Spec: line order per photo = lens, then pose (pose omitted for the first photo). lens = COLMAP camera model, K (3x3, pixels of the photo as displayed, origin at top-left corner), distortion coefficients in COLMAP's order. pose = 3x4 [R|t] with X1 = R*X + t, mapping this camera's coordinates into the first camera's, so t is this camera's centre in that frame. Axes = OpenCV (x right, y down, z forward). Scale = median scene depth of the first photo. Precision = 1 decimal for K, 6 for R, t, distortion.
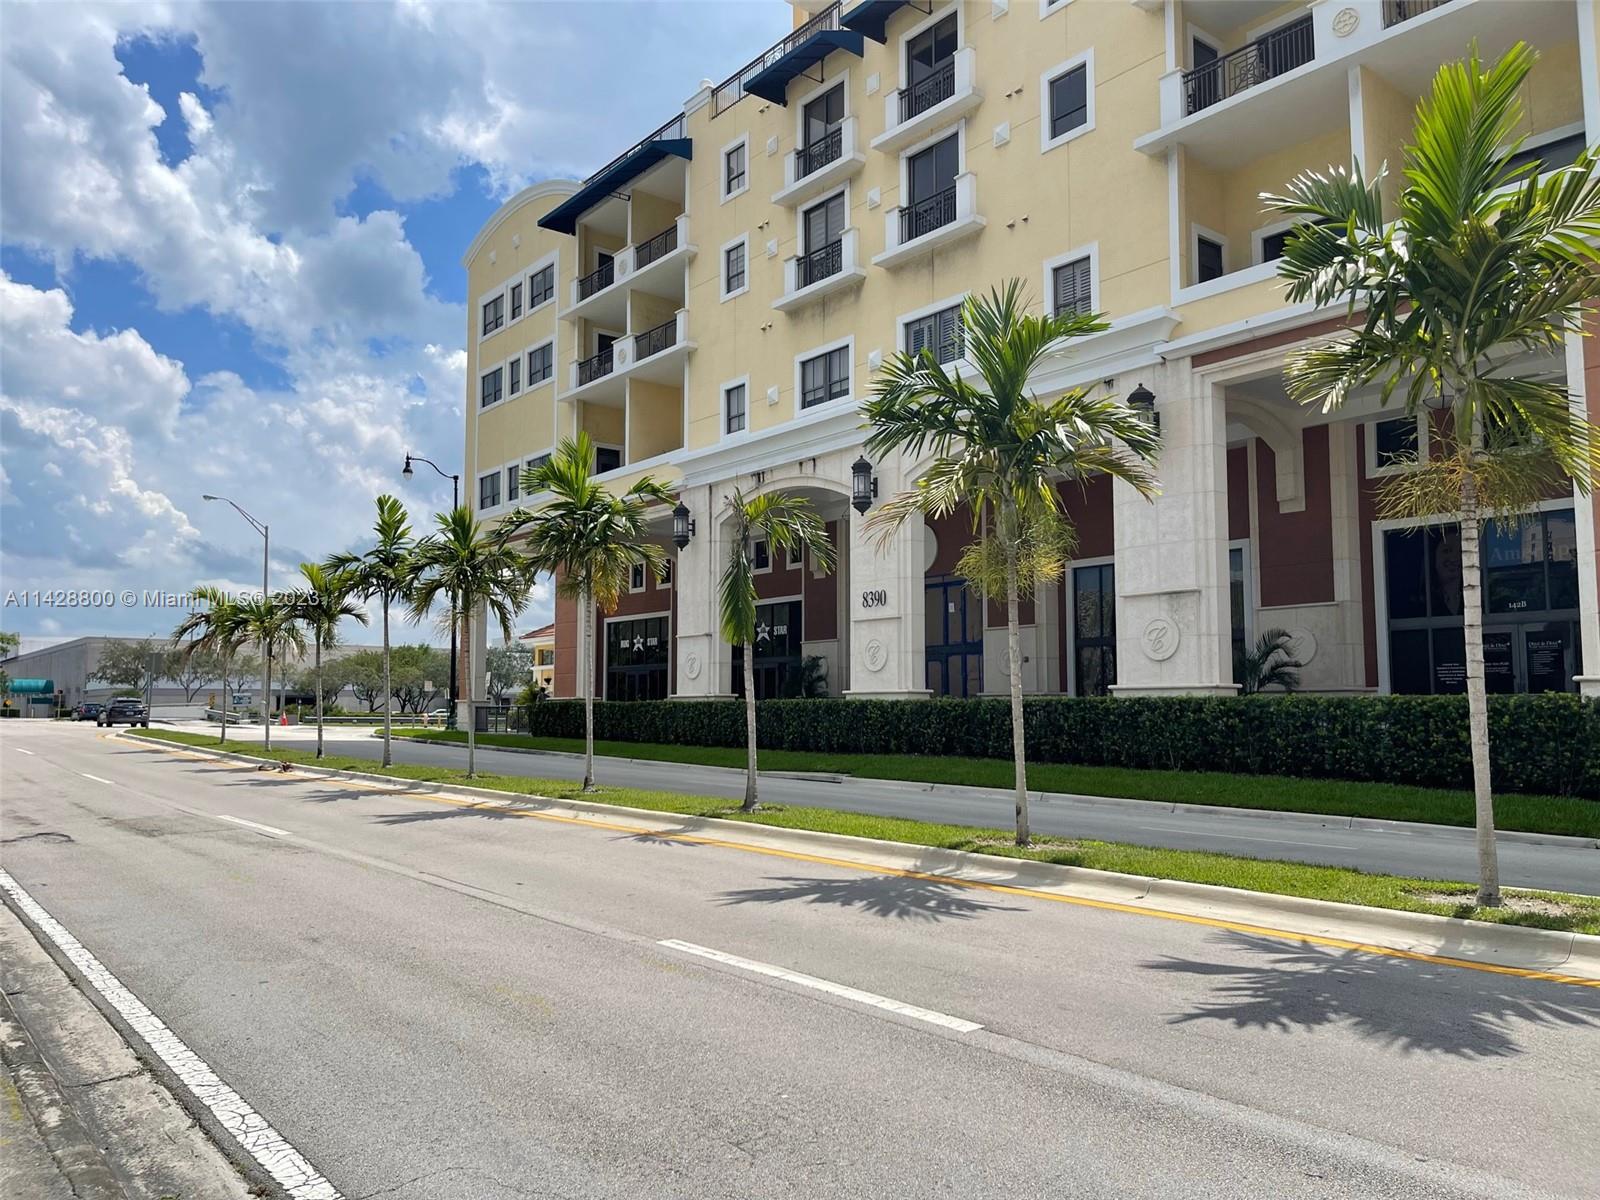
lens RADIAL K [[1202.7, 0, 800.8], [0, 1202.7, 605.6], [0, 0, 1]] dist [0.024462, -0.009749]
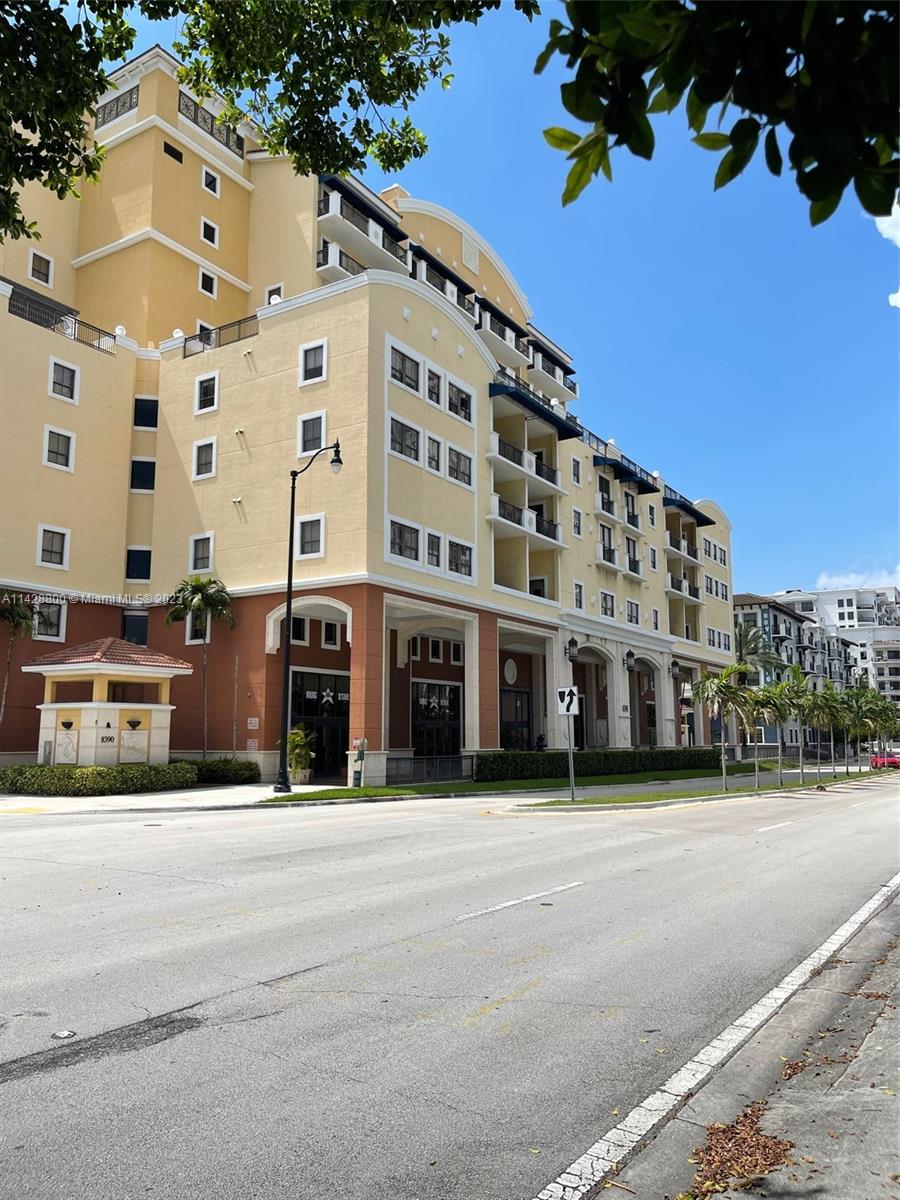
lens RADIAL K [[902.0, 0, 450.2], [0, 902.0, 599.1], [0, 0, 1]] dist [0.024462, -0.009749]
pose [[-0.322637, 0.145368, 0.935293, -1.012685], [-0.083504, 0.979912, -0.181109, 0.089737], [-0.942832, -0.136533, -0.304017, 1.240934]]
